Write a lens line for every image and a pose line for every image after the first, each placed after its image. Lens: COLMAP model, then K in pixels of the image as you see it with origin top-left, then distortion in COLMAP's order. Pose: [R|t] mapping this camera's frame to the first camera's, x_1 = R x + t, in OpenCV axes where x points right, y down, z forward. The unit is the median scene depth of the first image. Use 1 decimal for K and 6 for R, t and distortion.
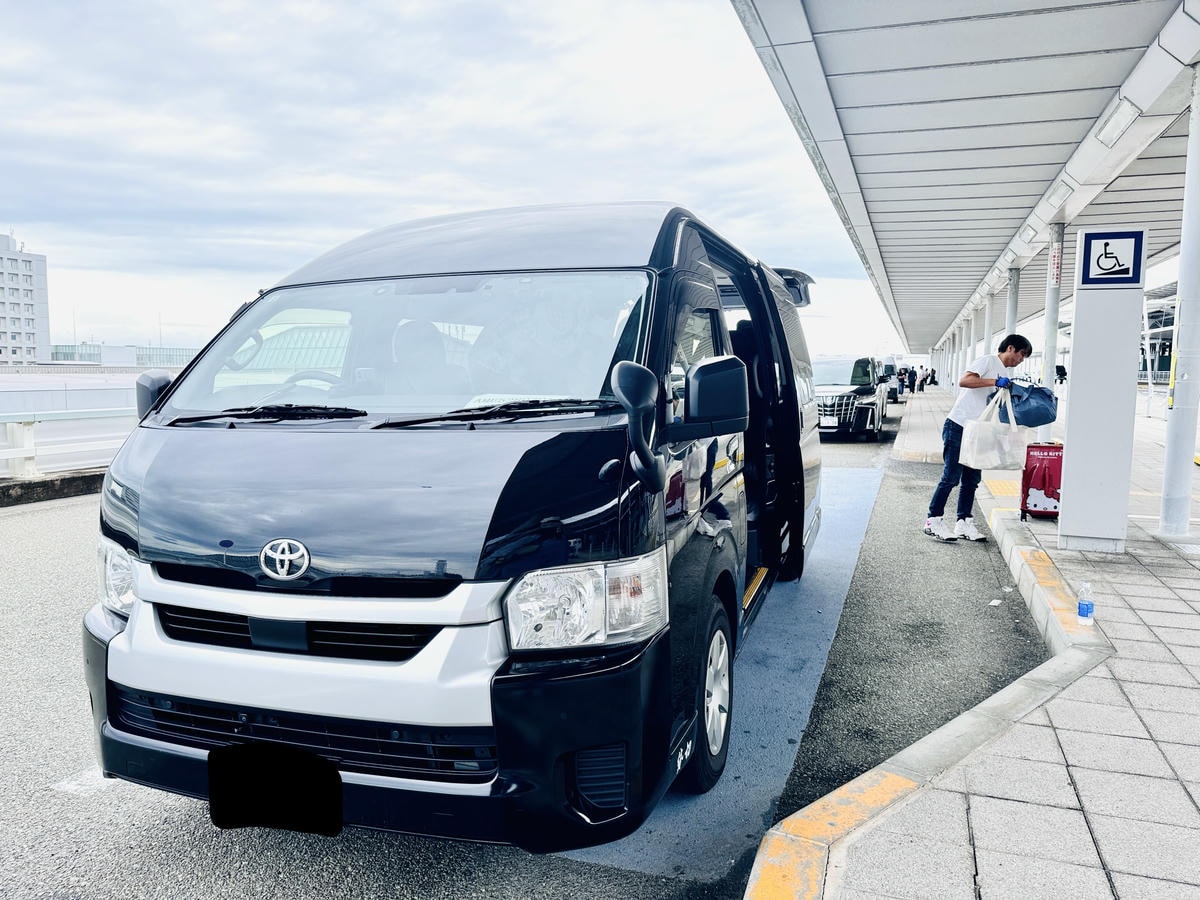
lens RADIAL K [[842.0, 0, 600.0], [0, 842.0, 450.0], [0, 0, 1]] dist [-0.001289, -0.001193]
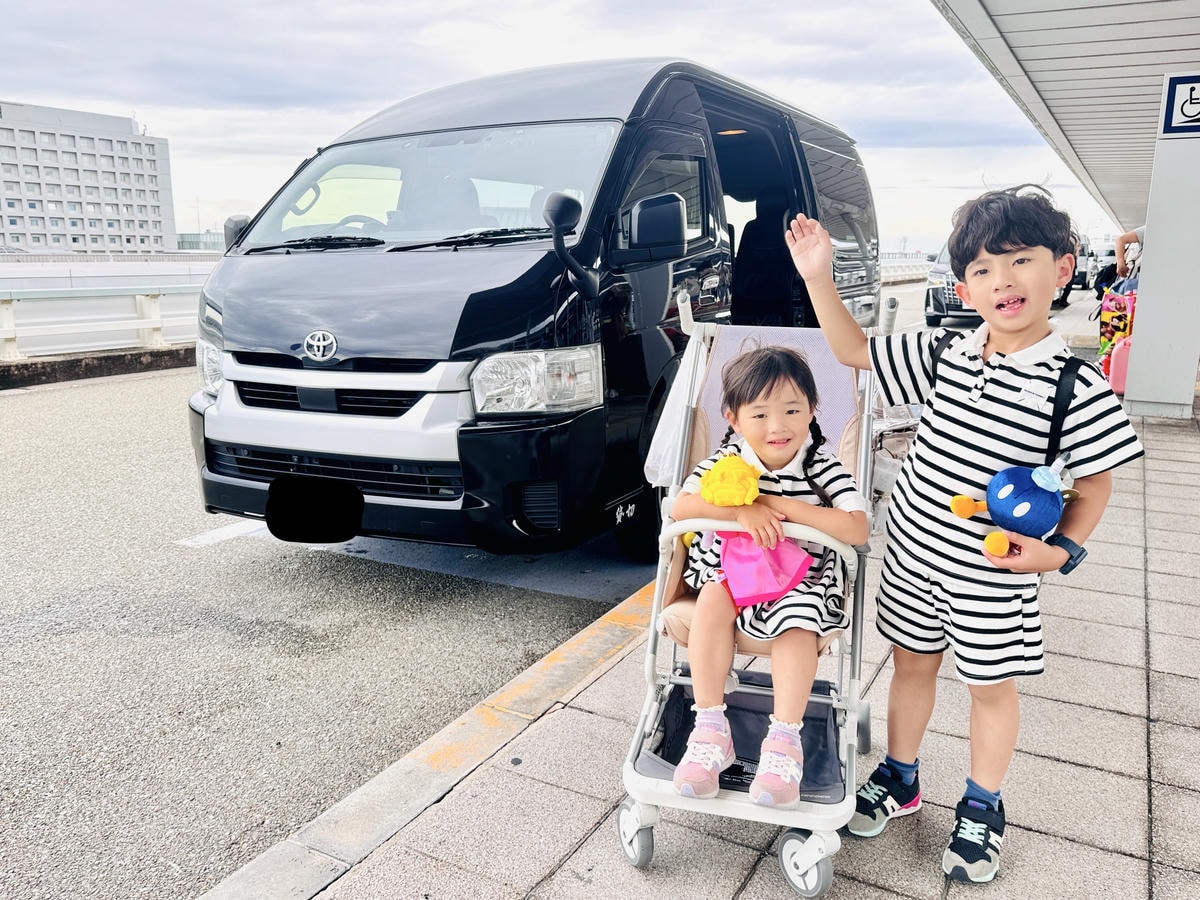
lens RADIAL K [[932.4, 0, 600.0], [0, 932.4, 450.0], [0, 0, 1]] dist [0.068477, -0.100157]
pose [[0.986759, 0.028211, -0.159718, 0.288807], [-0.011400, 0.994385, 0.105209, 0.118904], [0.161790, -0.101995, 0.981540, -0.394971]]
